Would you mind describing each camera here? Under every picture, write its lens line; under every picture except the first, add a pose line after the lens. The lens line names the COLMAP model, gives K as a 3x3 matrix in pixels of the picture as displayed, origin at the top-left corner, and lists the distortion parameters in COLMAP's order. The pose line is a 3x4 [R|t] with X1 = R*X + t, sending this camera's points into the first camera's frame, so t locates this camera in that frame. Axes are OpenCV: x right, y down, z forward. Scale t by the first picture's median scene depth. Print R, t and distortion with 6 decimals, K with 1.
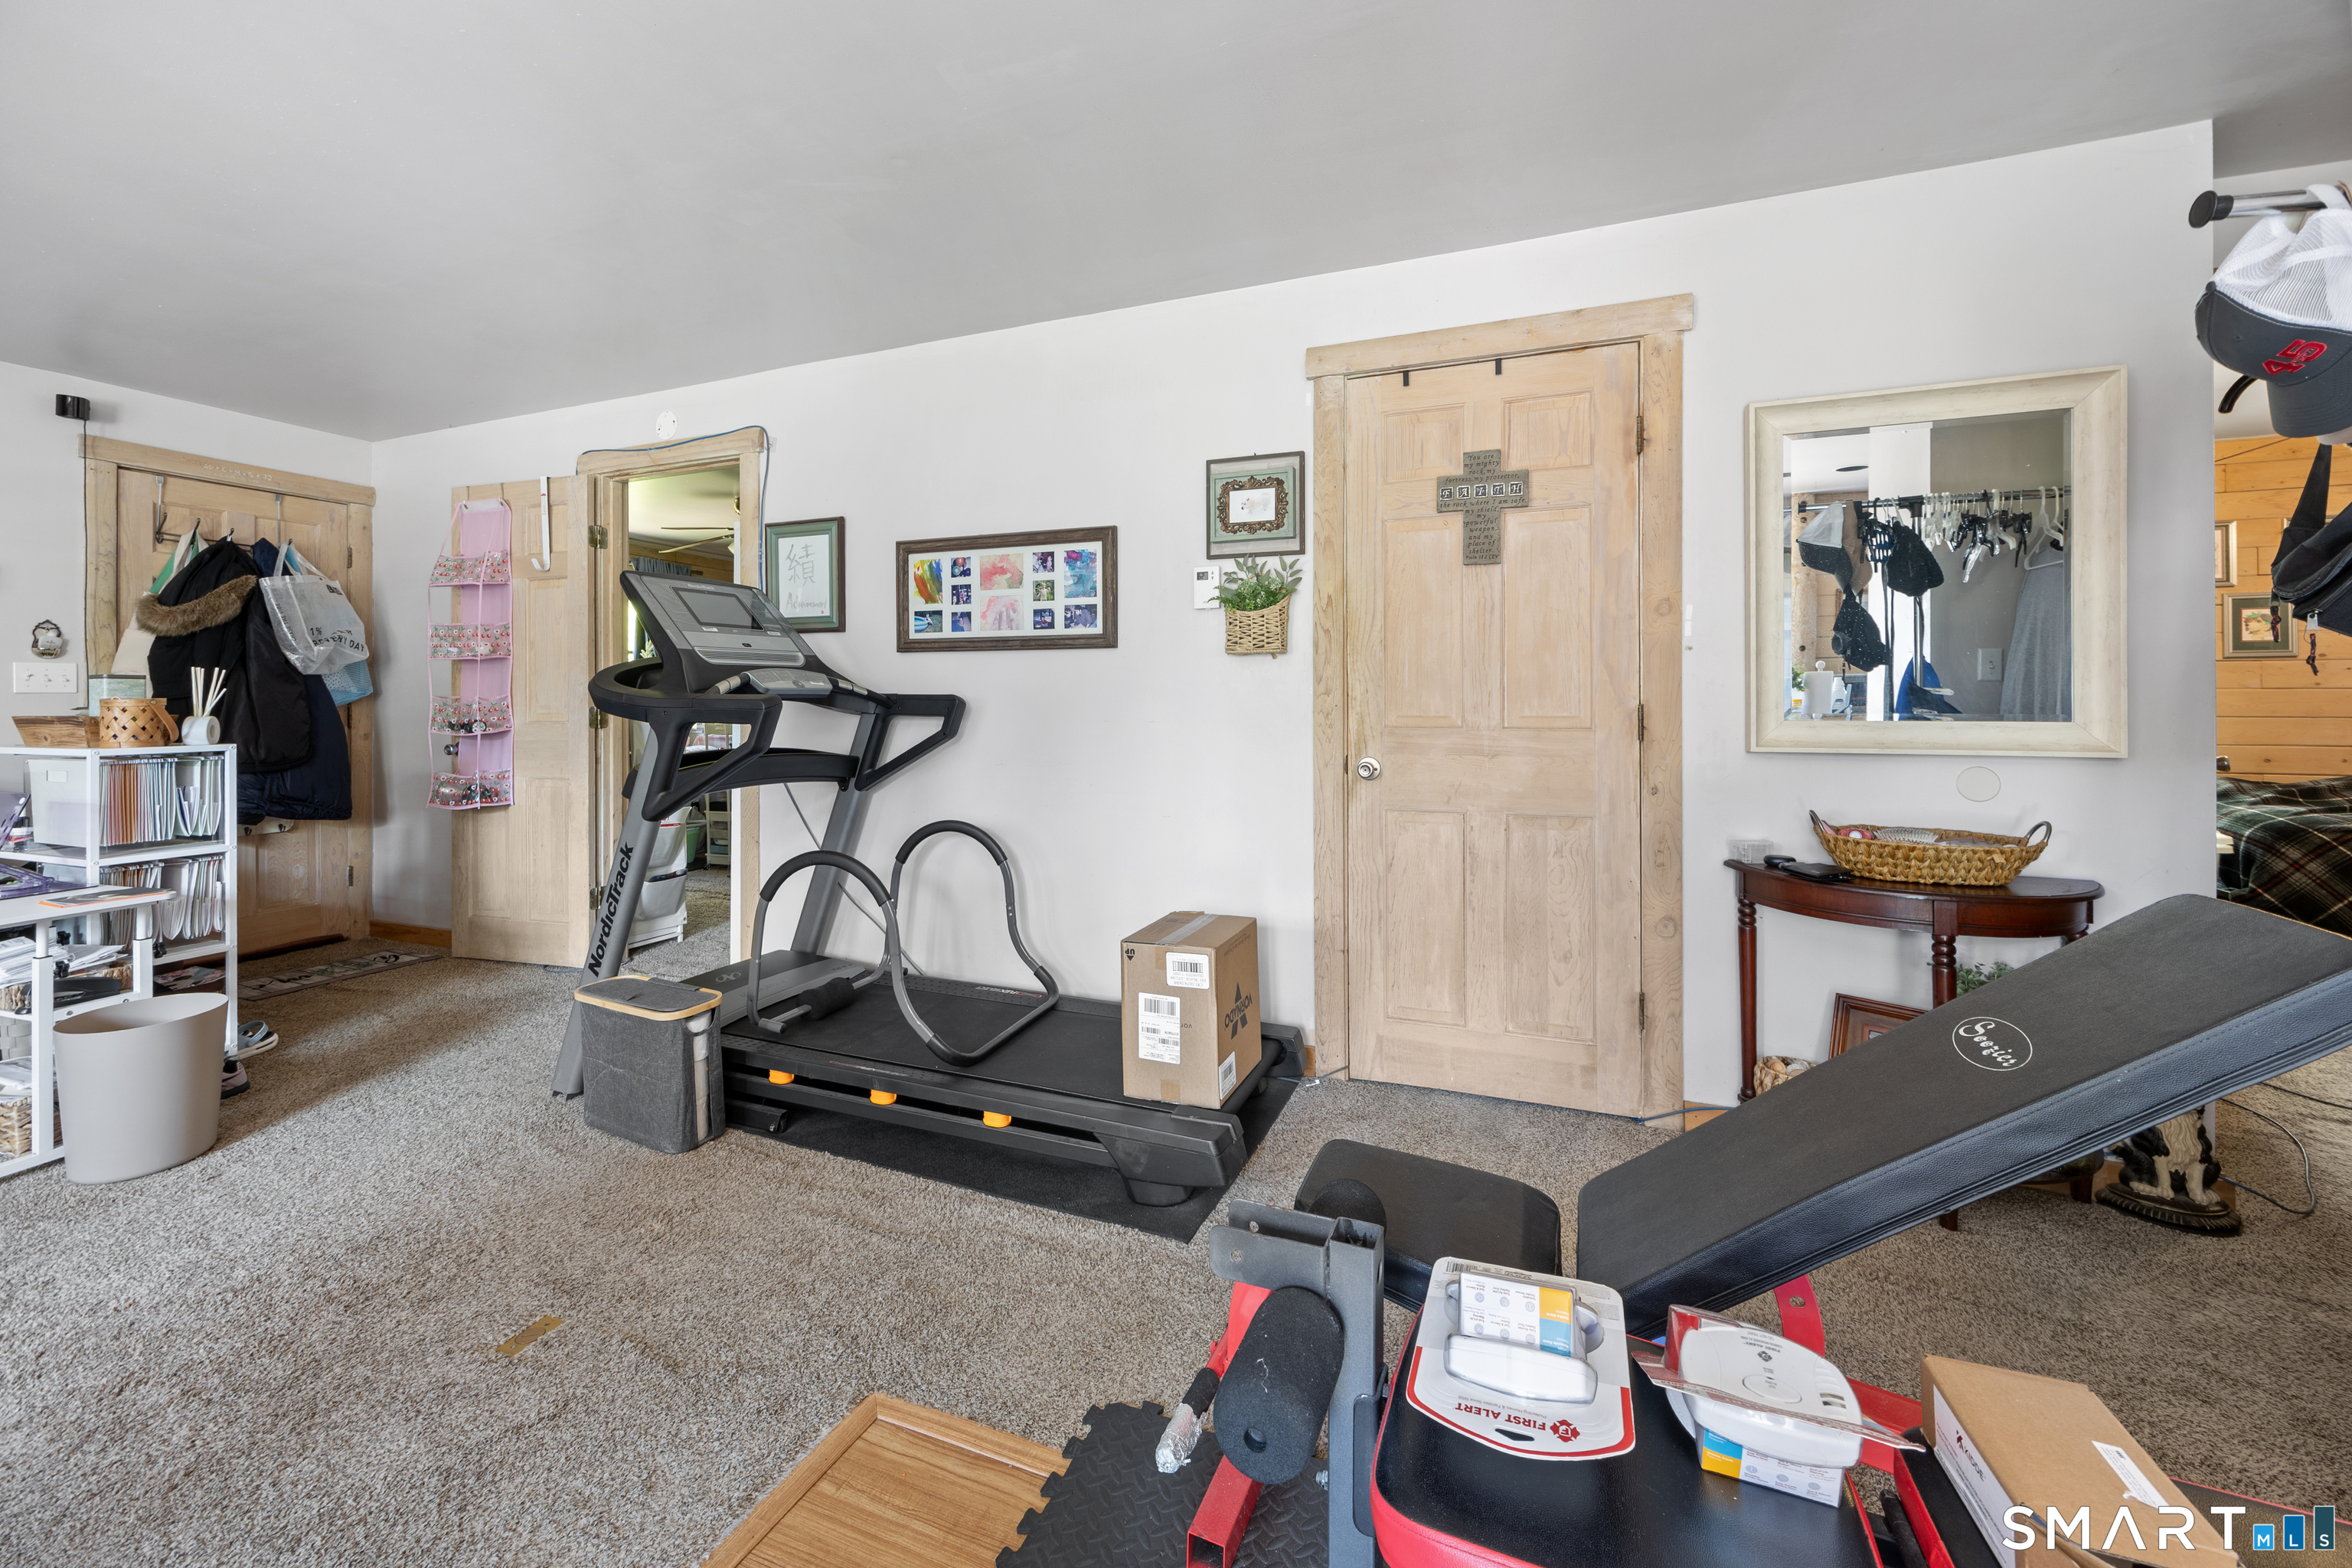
lens RADIAL K [[946.7, 0, 1166.8], [0, 946.7, 690.0], [0, 0, 1]] dist [-0.002536, -0.000144]
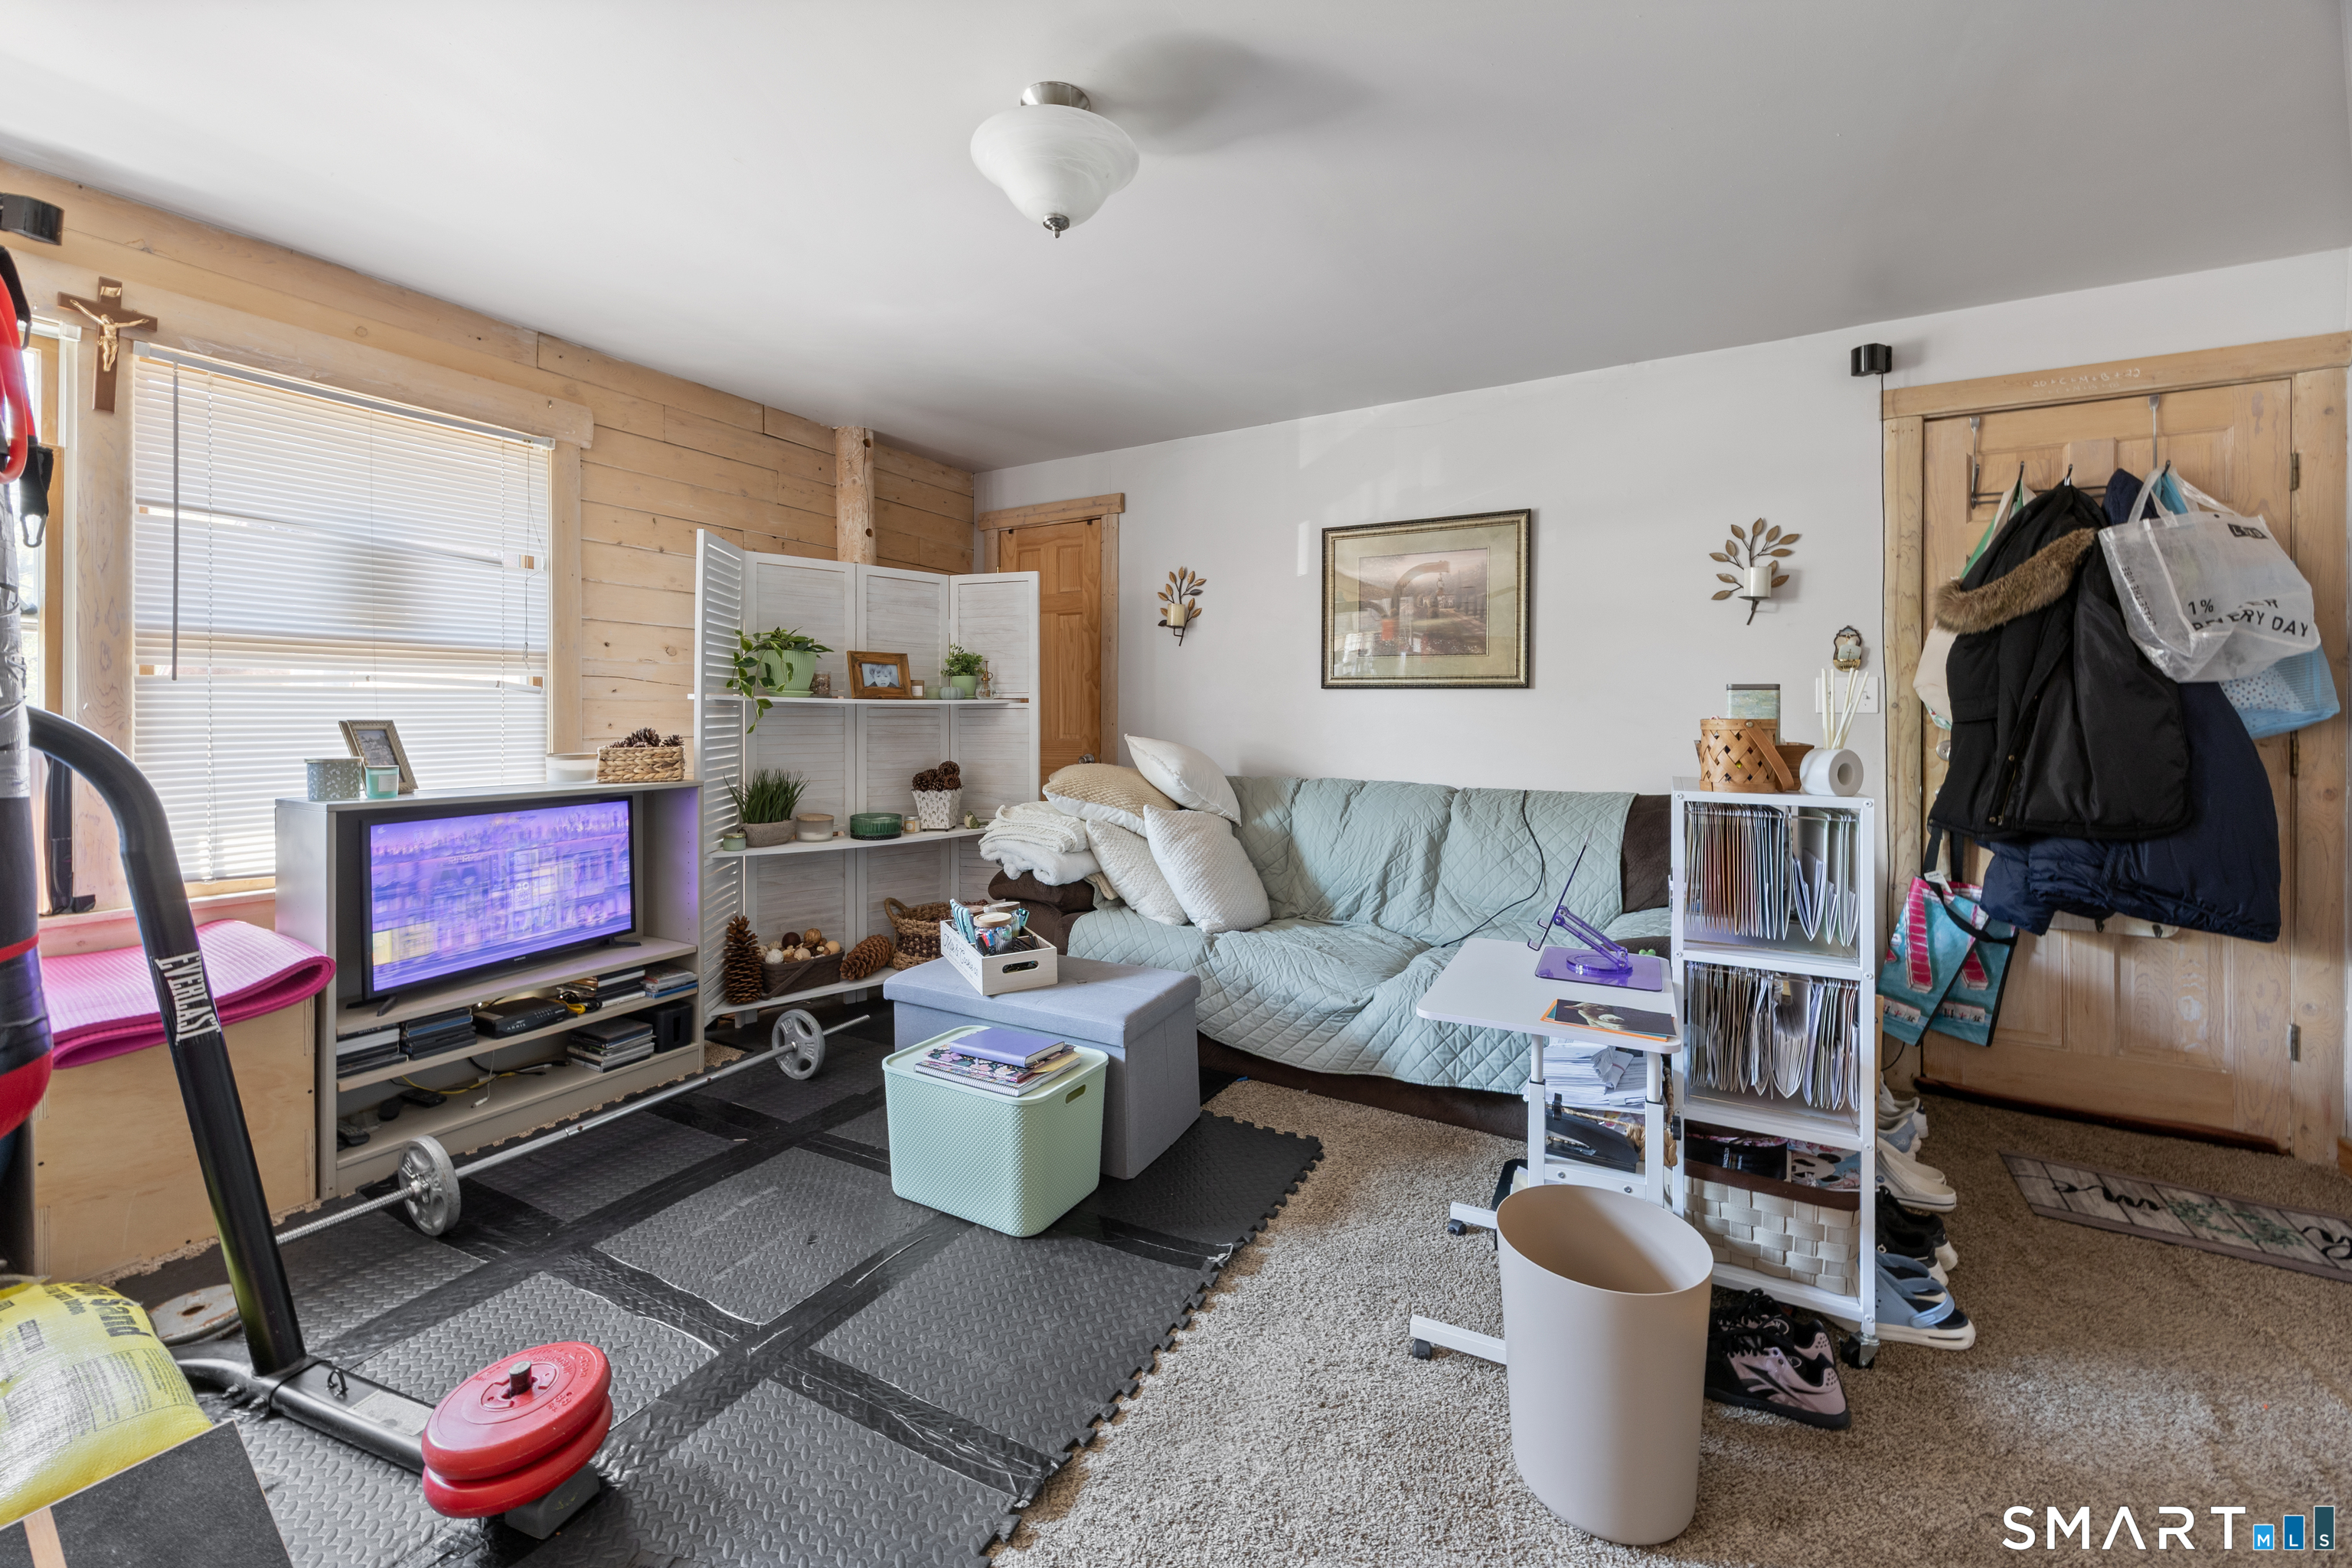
lens RADIAL K [[946.7, 0, 1139.5], [0, 946.7, 715.4], [0, 0, 1]] dist [-0.002536, -0.000144]
pose [[-0.133267, 0.000256, -0.991080, -0.252529], [-0.000325, 1.000000, 0.000302, 0.004552], [0.991080, 0.000362, -0.133267, 0.451280]]
